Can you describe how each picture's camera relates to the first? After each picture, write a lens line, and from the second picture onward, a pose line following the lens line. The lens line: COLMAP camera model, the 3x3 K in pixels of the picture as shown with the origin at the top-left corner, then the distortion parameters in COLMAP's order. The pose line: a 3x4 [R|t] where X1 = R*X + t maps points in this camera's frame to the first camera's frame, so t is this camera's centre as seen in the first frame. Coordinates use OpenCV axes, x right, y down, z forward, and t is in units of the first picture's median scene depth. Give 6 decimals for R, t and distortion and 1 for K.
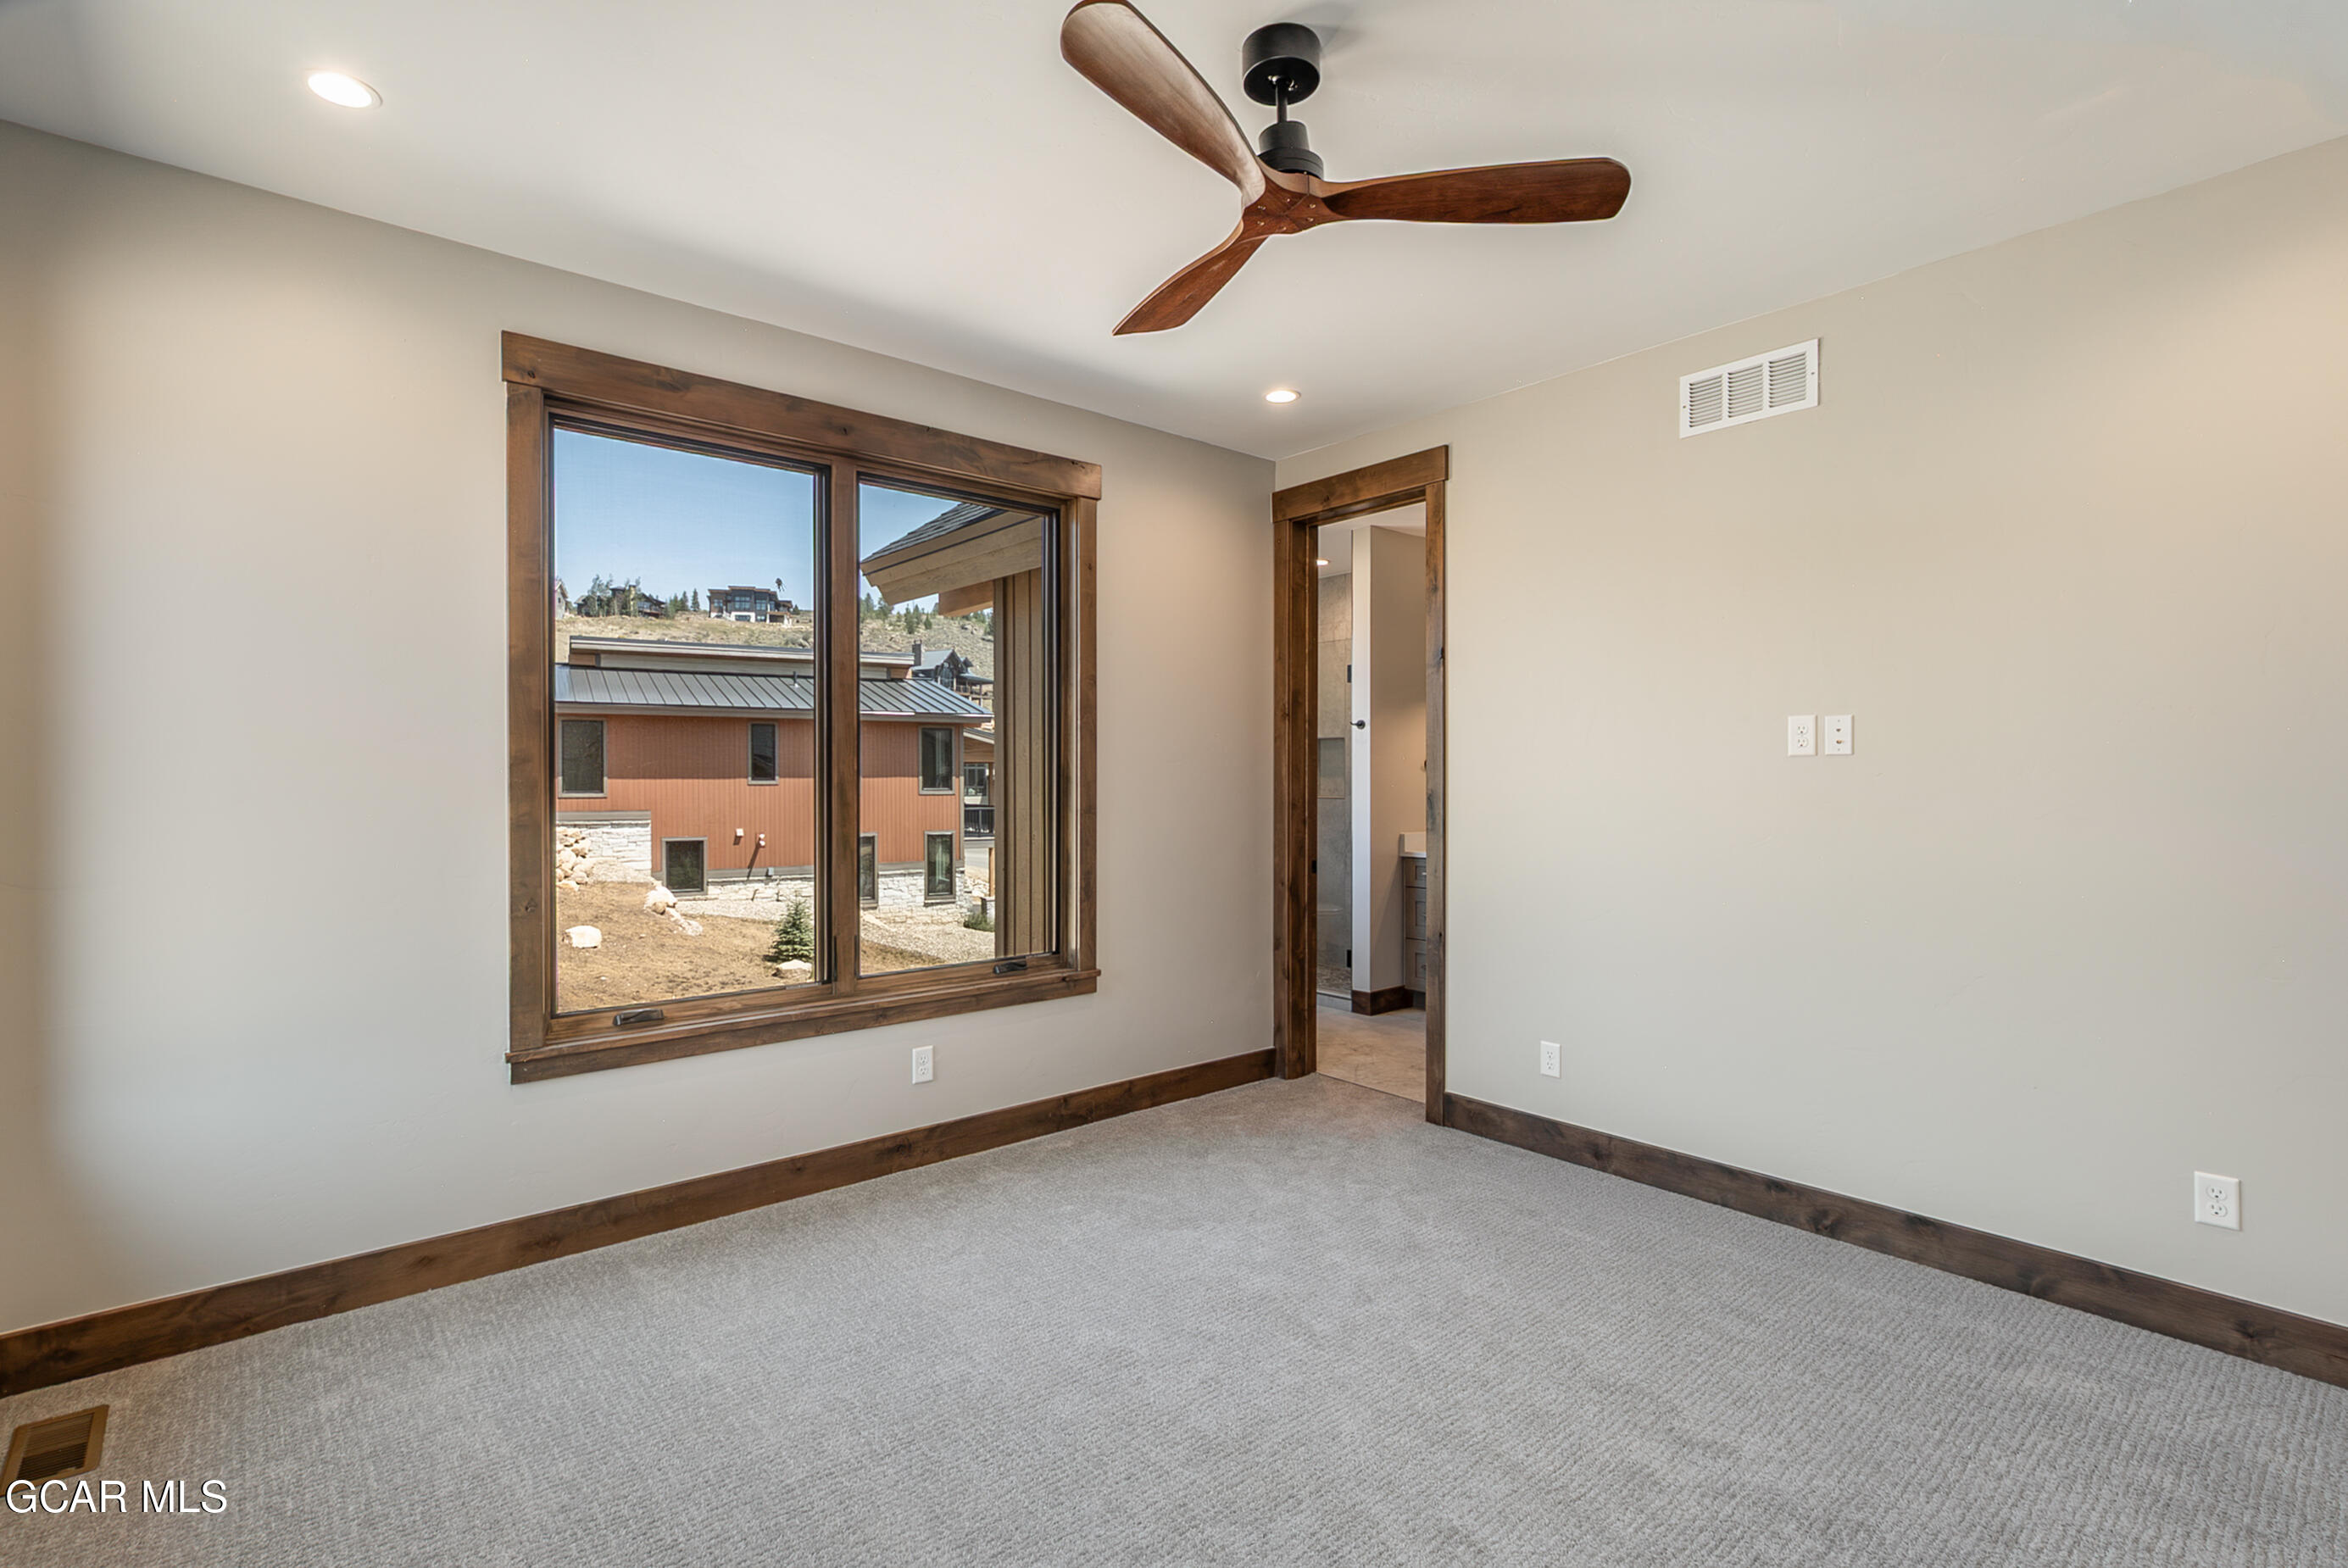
lens RADIAL K [[1094.0, 0, 1177.3], [0, 1094.0, 778.4], [0, 0, 1]] dist [-0.012748, 0.001452]
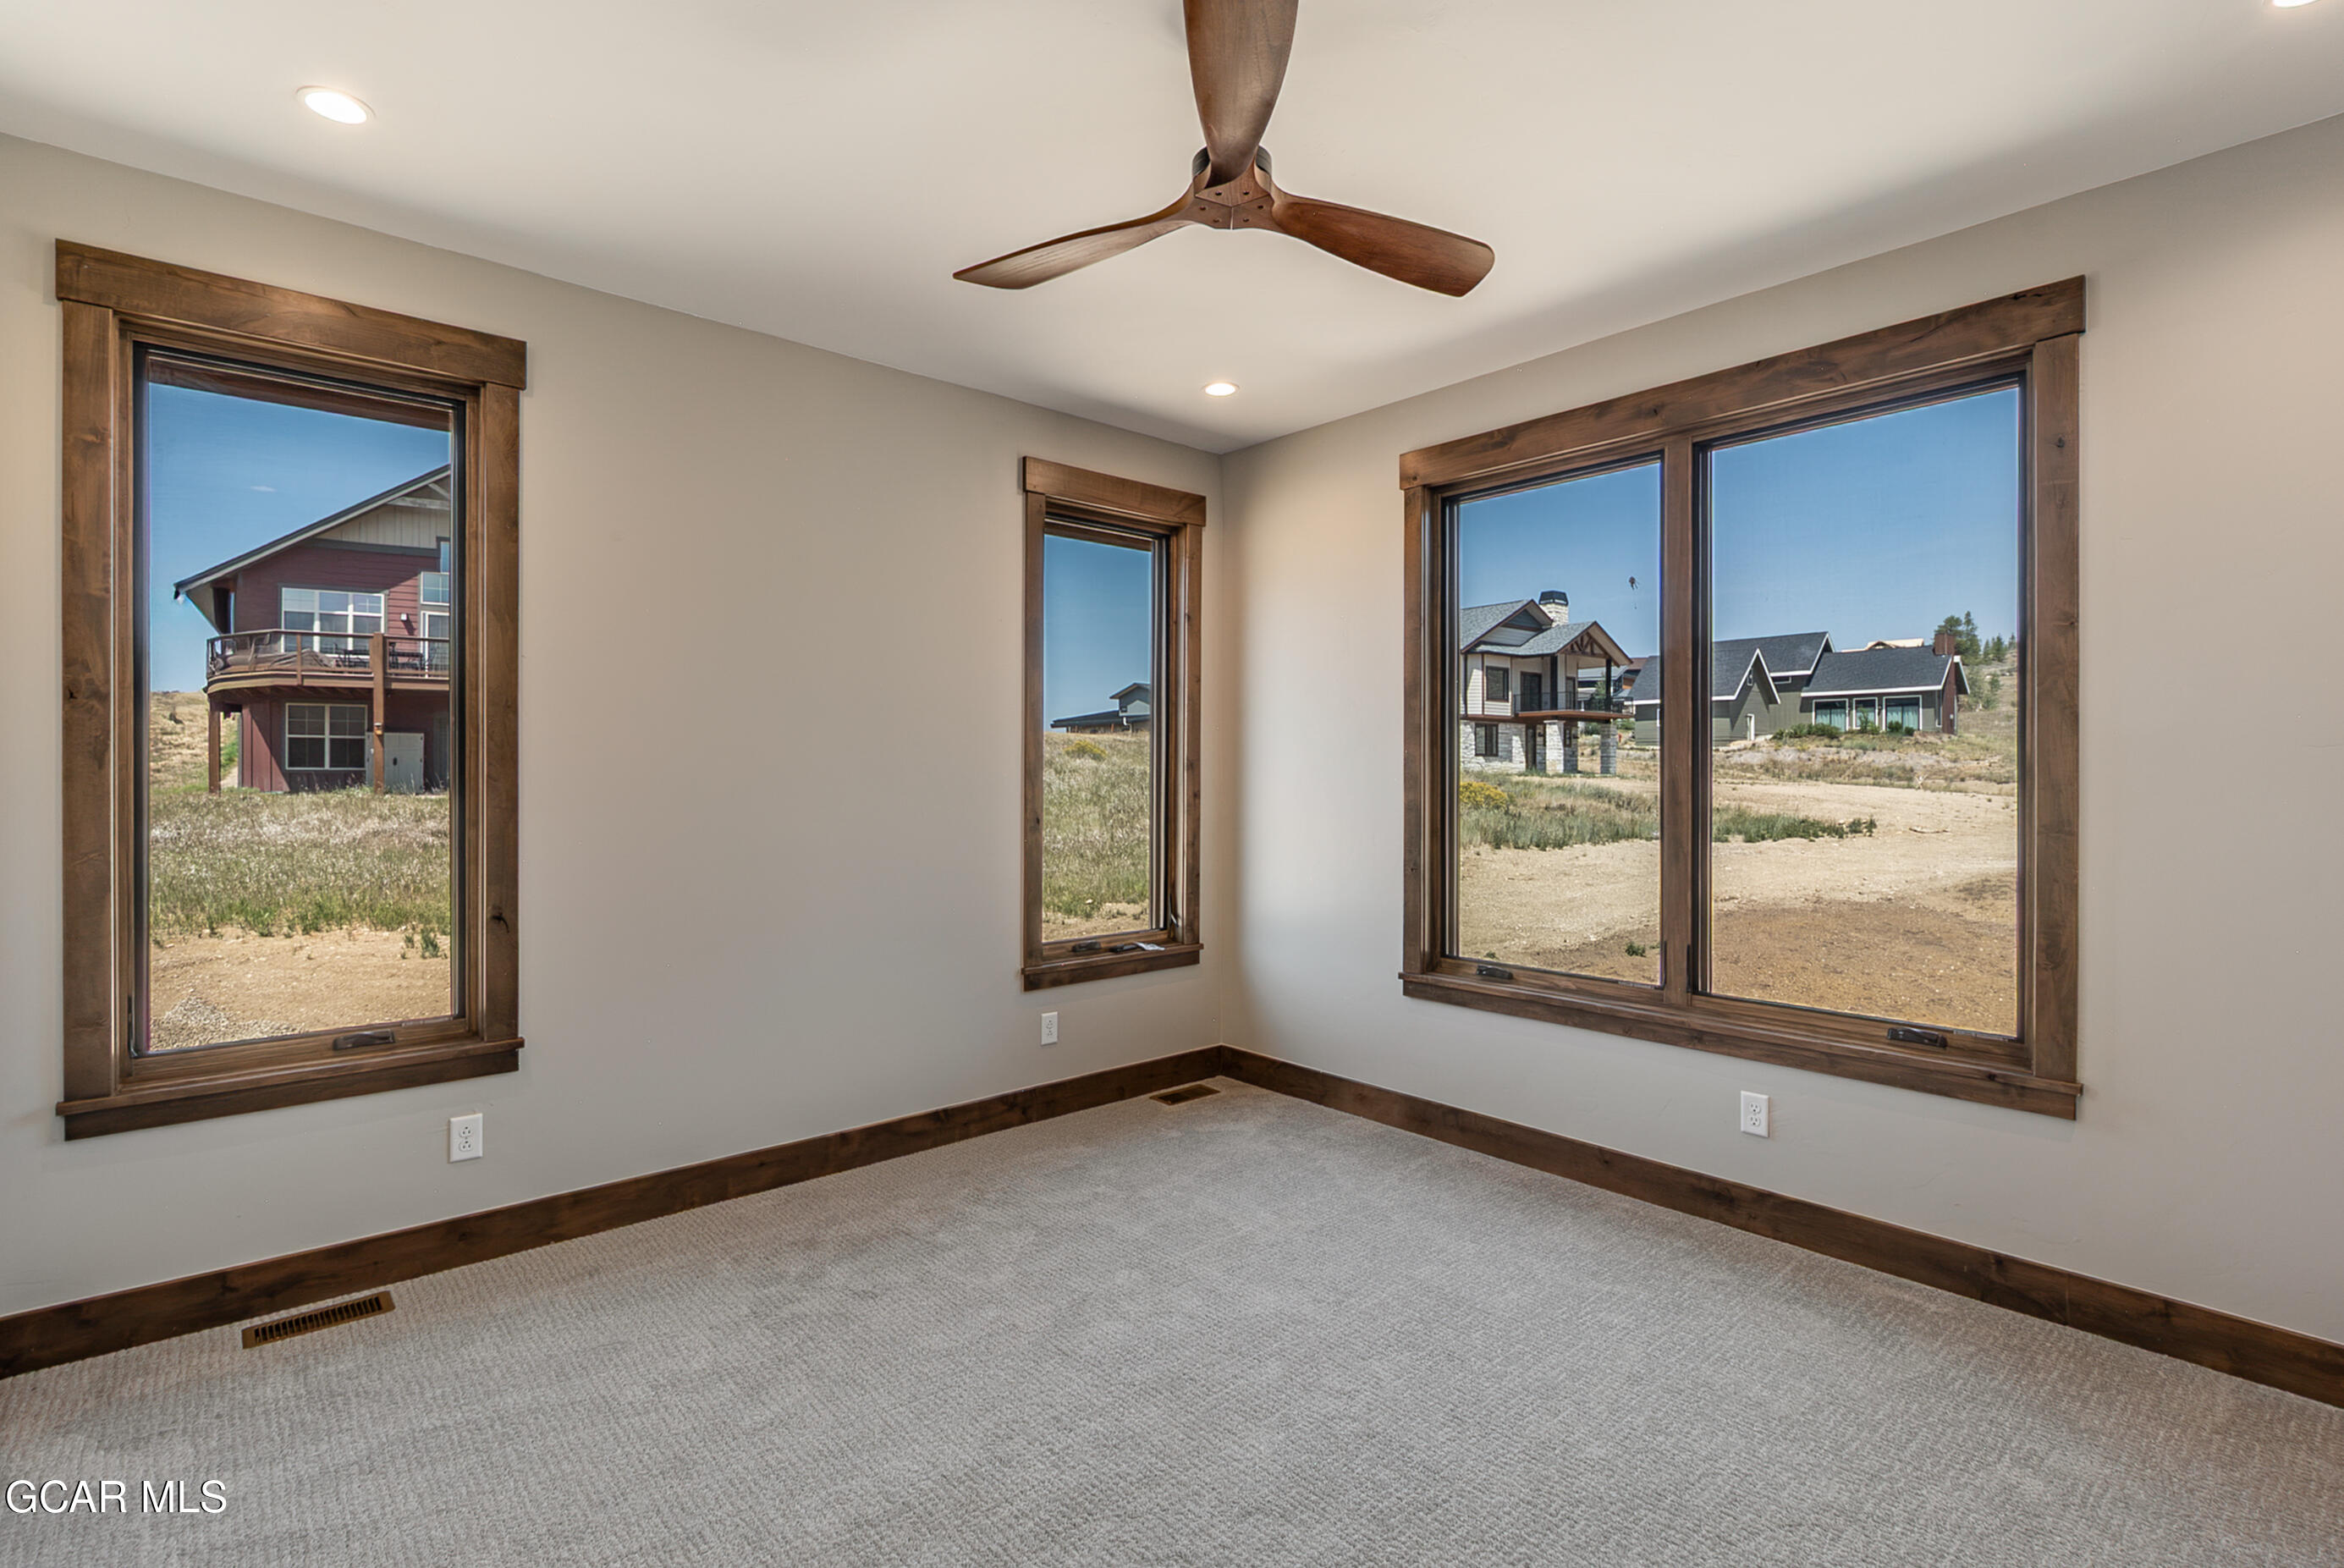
lens RADIAL K [[1092.2, 0, 1152.2], [0, 1092.2, 769.7], [0, 0, 1]] dist [-0.012748, 0.001452]
pose [[0.006957, -0.002691, -0.999972, 0.671722], [-0.007982, 0.999964, -0.002746, 0.000966], [0.999944, 0.008001, 0.006936, 0.579043]]
